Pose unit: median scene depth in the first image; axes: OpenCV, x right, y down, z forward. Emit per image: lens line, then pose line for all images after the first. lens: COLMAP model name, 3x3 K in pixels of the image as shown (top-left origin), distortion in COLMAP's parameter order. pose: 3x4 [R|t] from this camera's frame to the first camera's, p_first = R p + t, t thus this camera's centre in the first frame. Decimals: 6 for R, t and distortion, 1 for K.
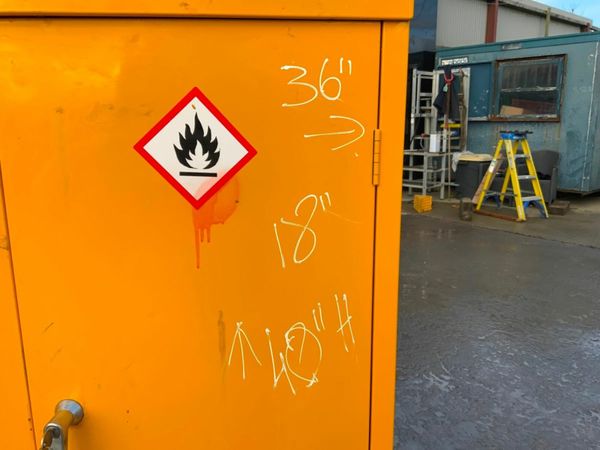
lens RADIAL K [[510.2, 0, 302.0], [0, 510.2, 227.9], [0, 0, 1]] dist [0.015151, -0.040959]
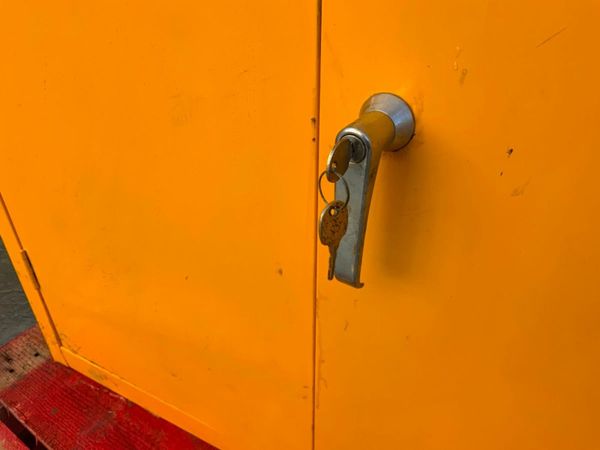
lens RADIAL K [[510.2, 0, 300.5], [0, 510.2, 225.6], [0, 0, 1]] dist [0.015151, -0.040959]
pose [[0.837261, 0.308254, -0.451635, -0.284458], [-0.114629, 0.906548, 0.406240, 0.269926], [0.534654, -0.288358, 0.794352, 0.561770]]
